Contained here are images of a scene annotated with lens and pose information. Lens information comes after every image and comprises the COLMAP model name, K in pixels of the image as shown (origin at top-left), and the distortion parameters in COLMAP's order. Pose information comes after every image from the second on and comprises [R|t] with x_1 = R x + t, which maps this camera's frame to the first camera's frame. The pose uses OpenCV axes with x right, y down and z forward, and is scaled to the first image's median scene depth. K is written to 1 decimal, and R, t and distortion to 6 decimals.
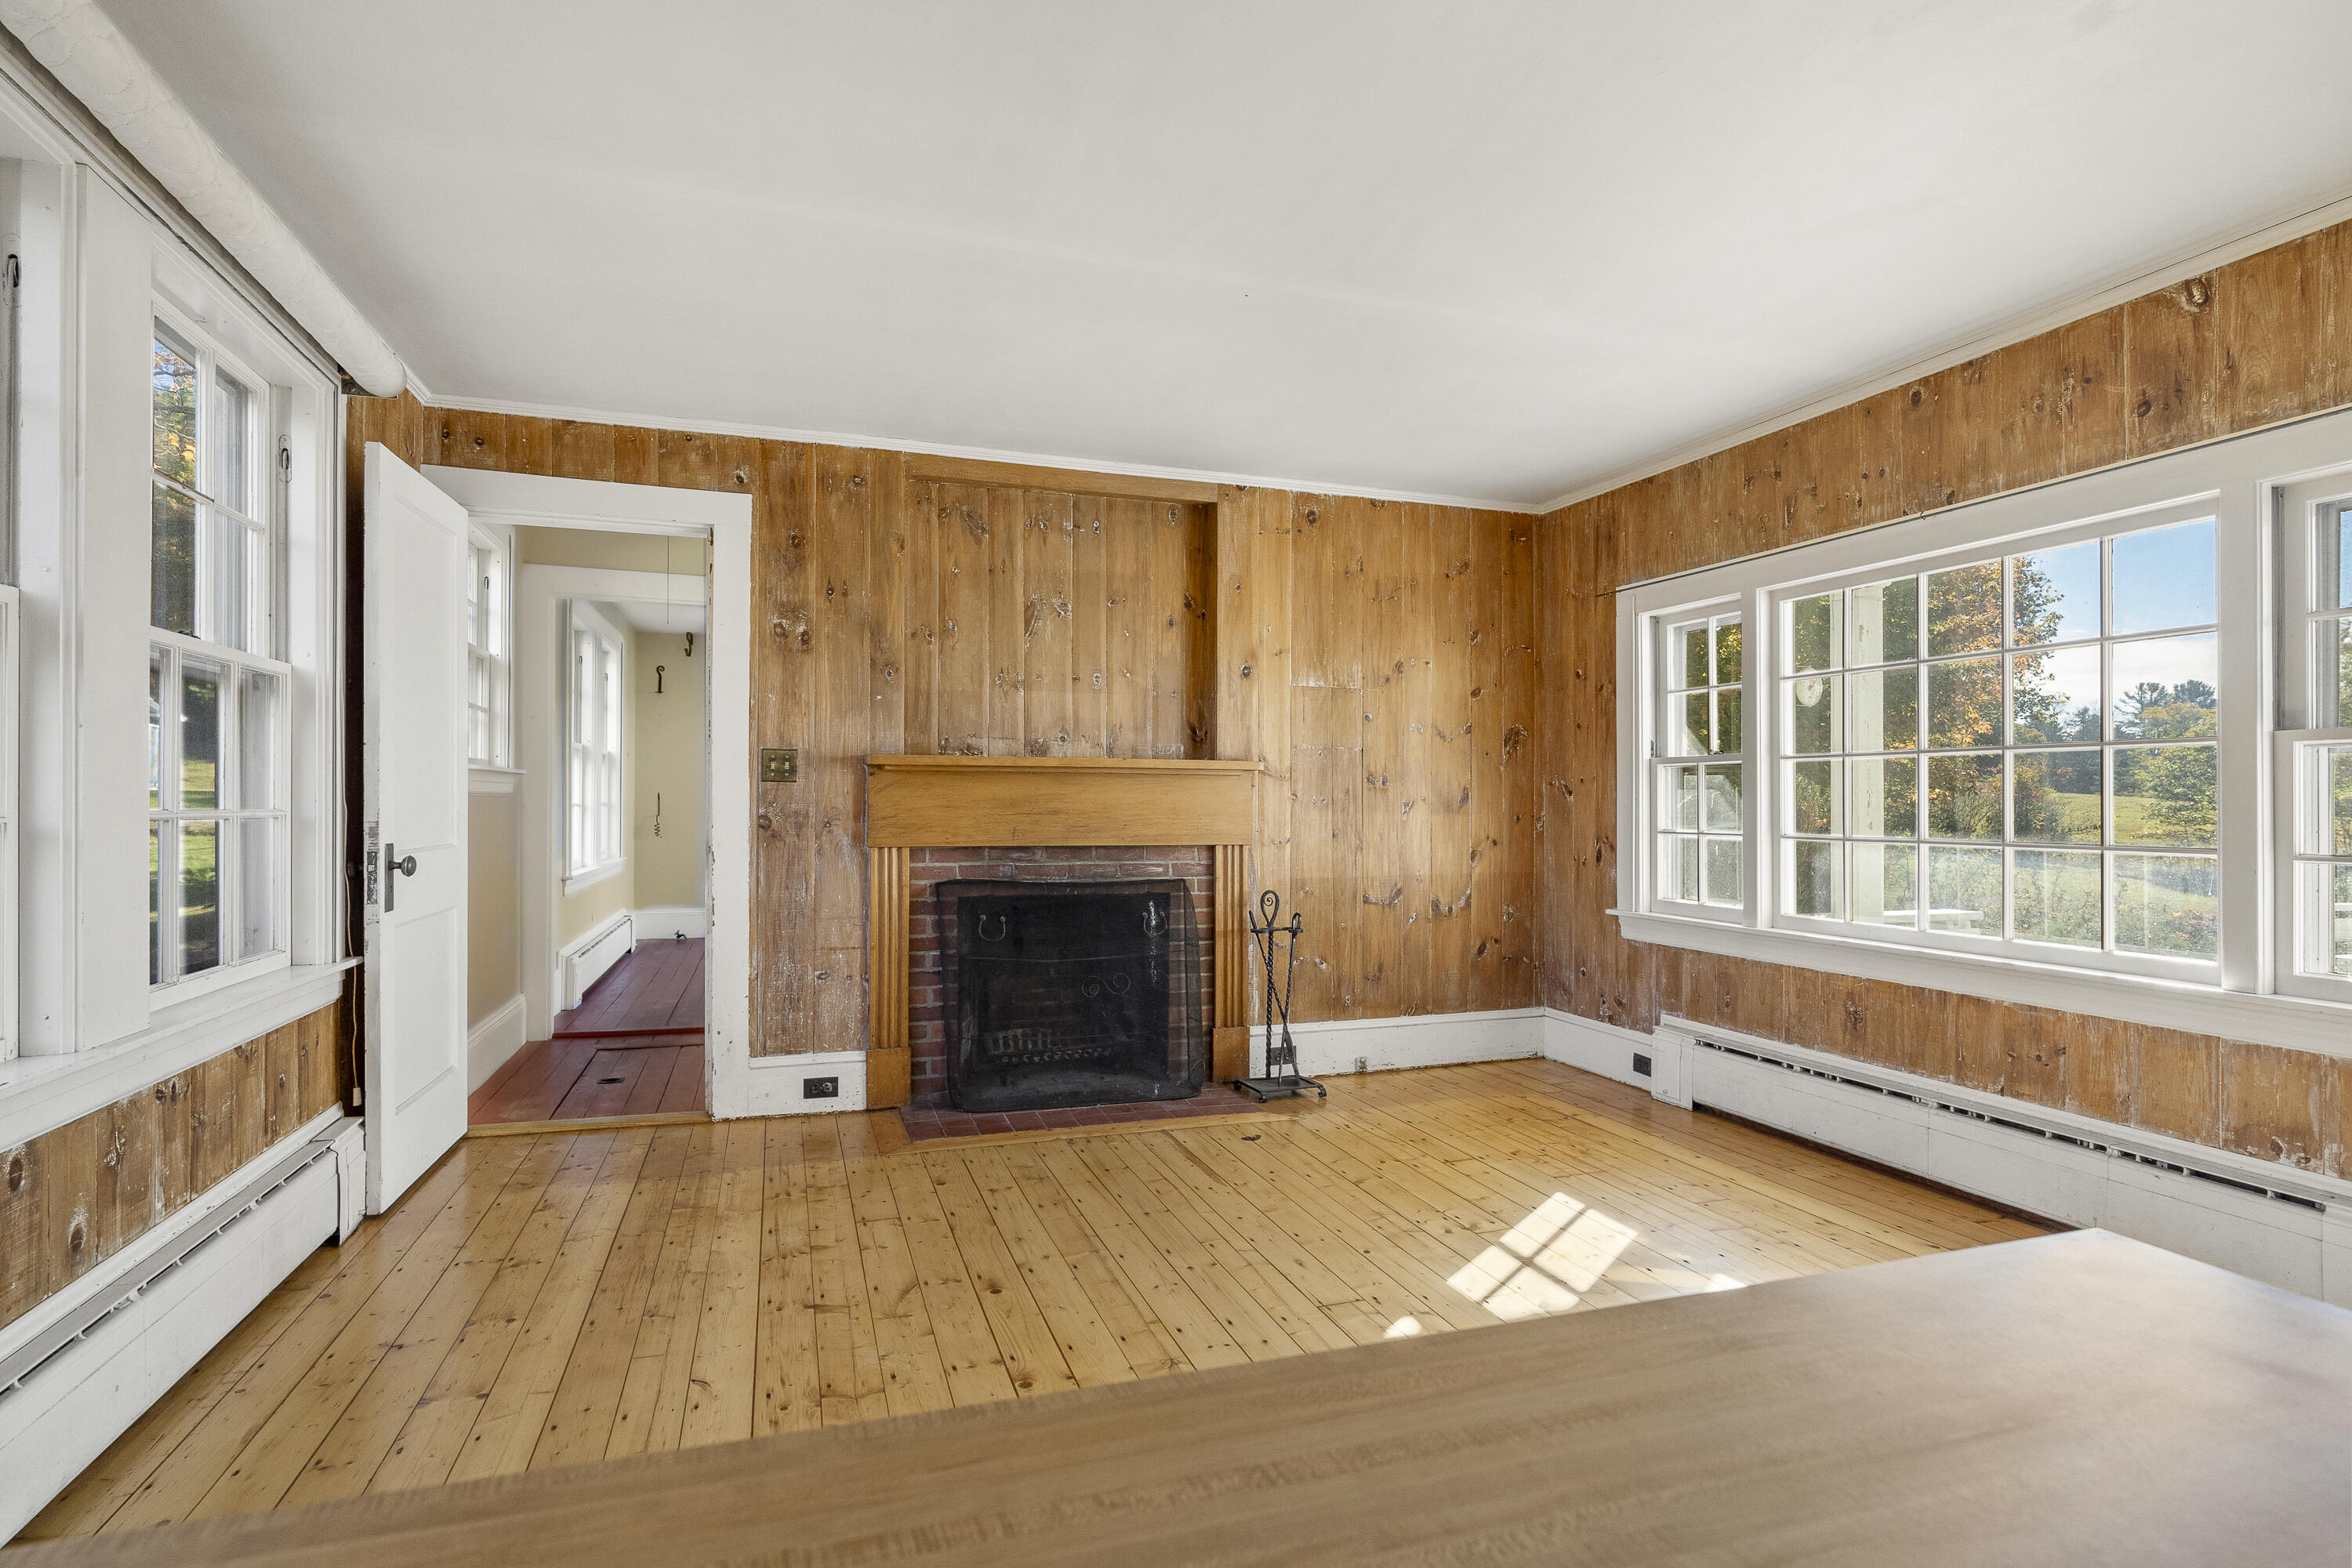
lens RADIAL K [[1172.2, 0, 1170.2], [0, 1172.2, 796.7], [0, 0, 1]] dist [-0.000688, -0.000014]
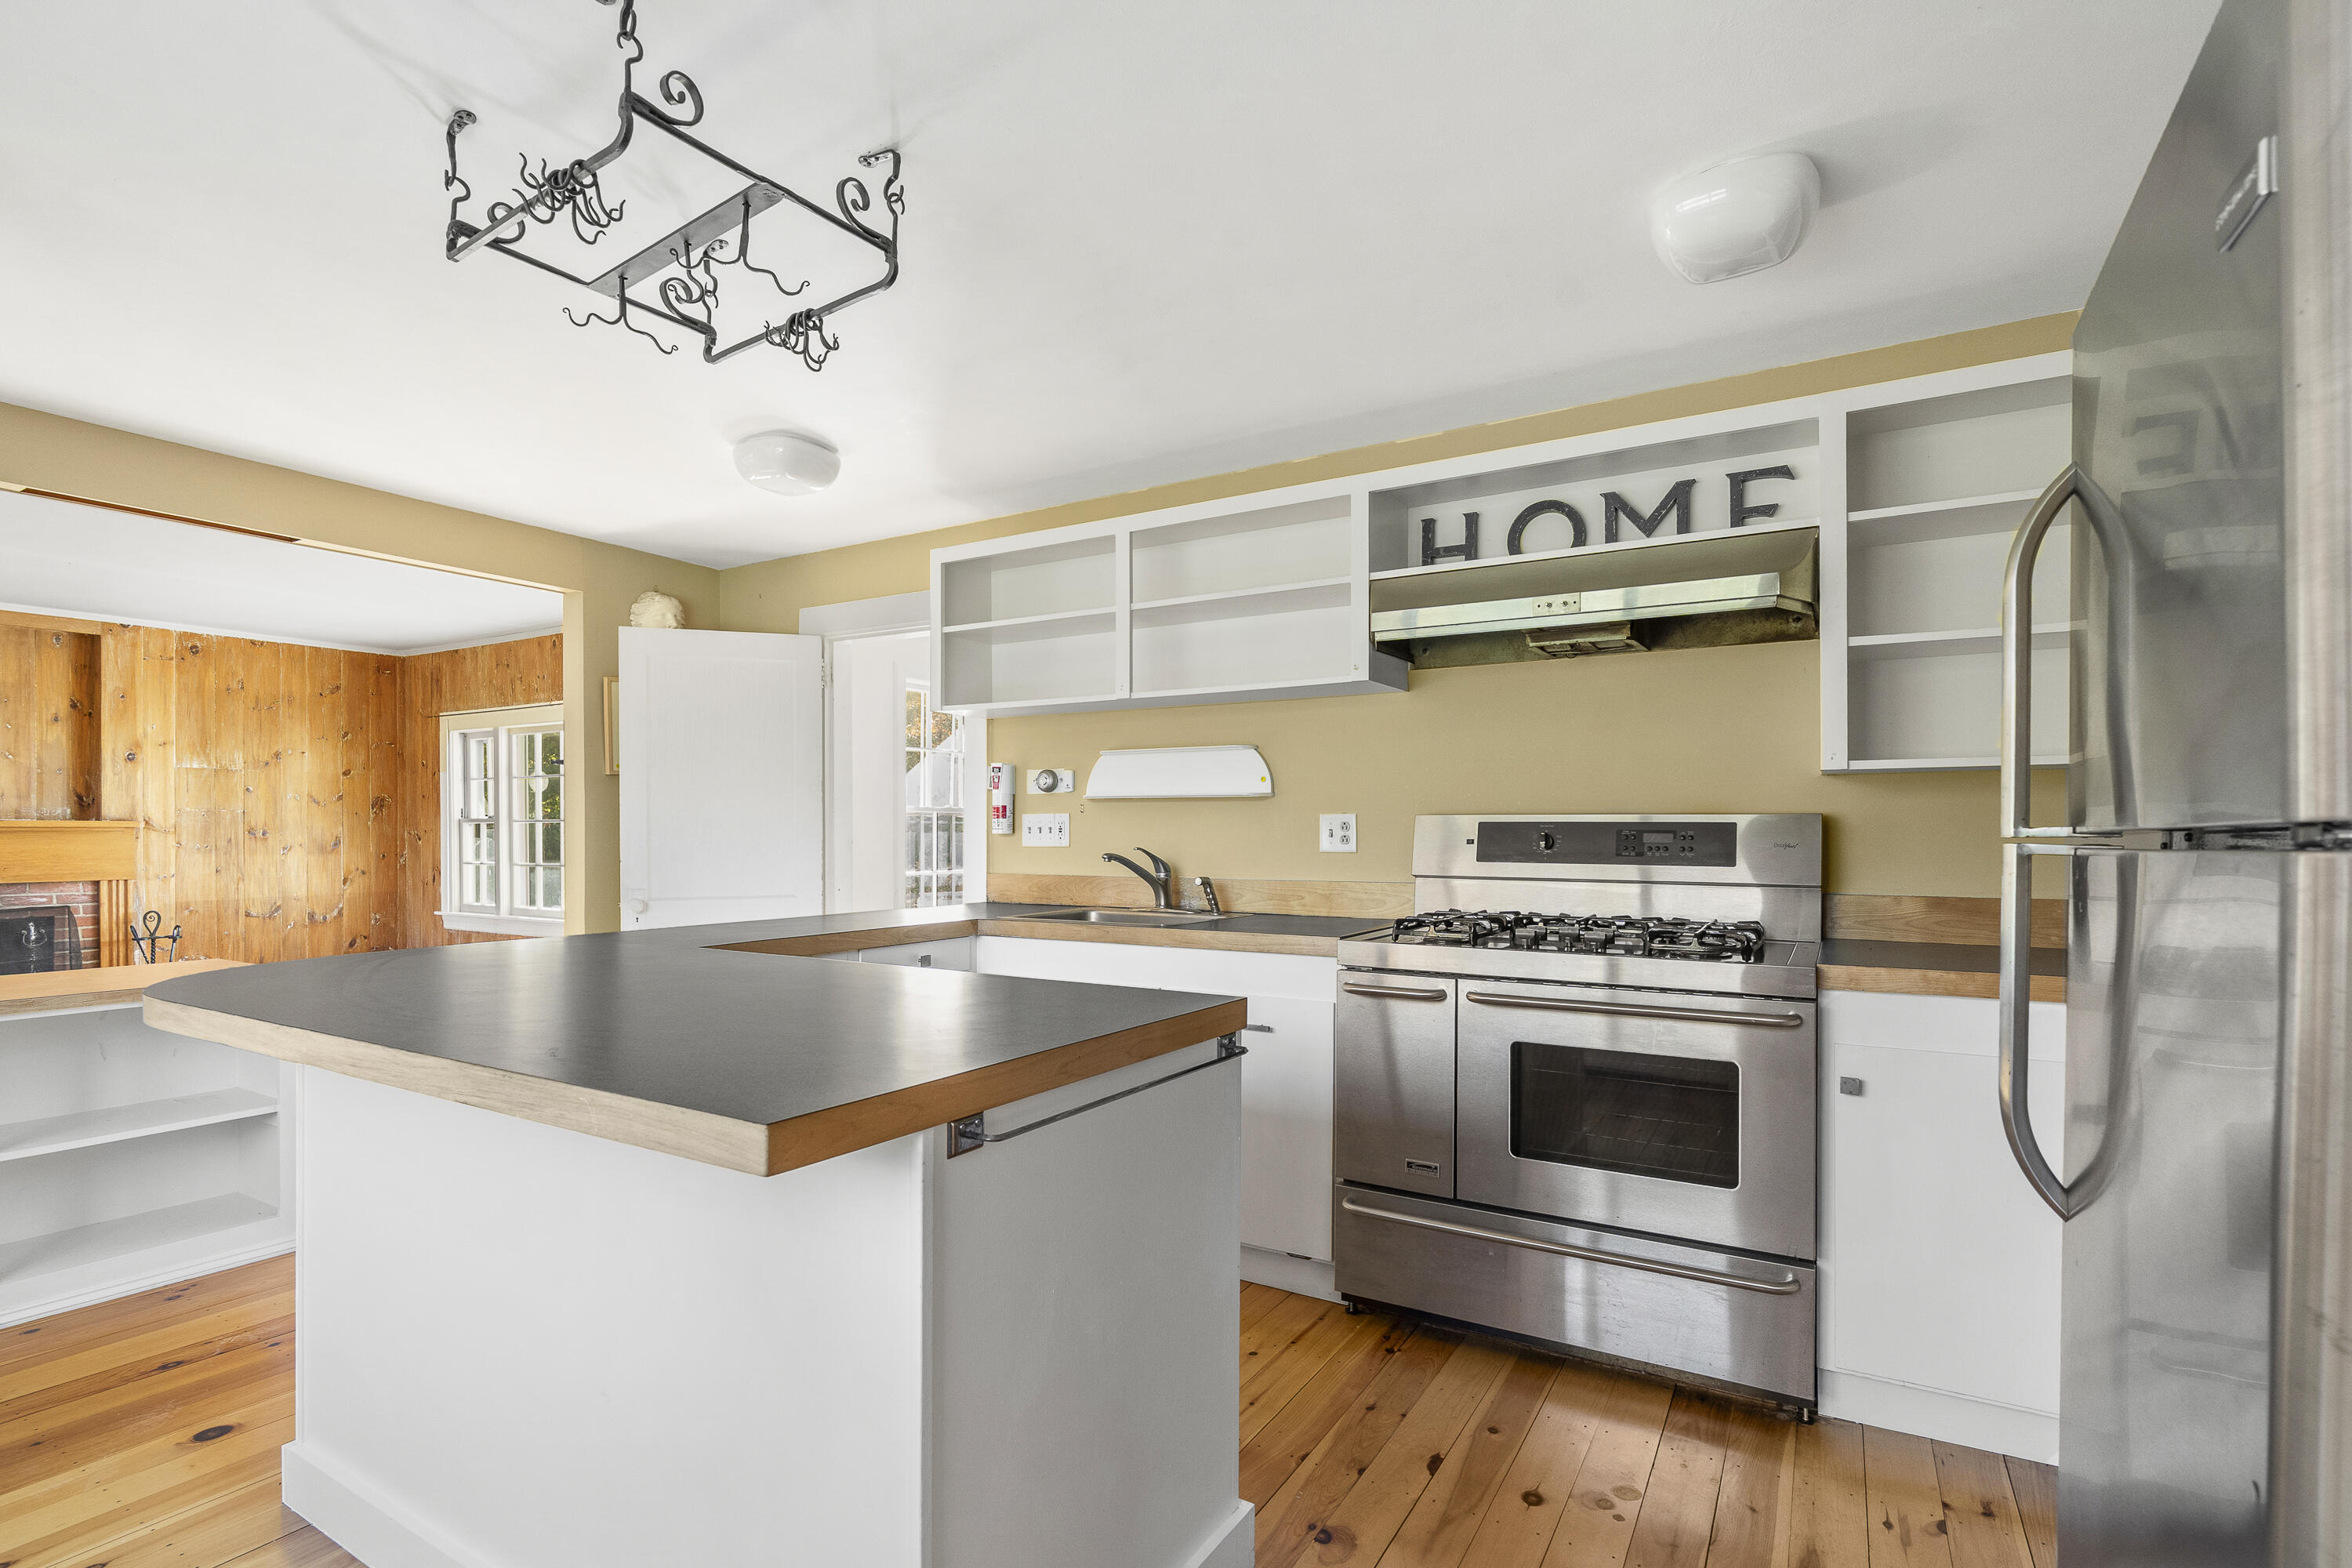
lens RADIAL K [[1123.2, 0, 1165.2], [0, 1123.2, 830.5], [0, 0, 1]] dist [-0.001469, 0.001060]
pose [[0.767284, -0.007044, 0.641269, 0.154353], [0.002946, 0.999968, 0.007458, -0.024786], [-0.641301, -0.003834, 0.767280, -0.842502]]
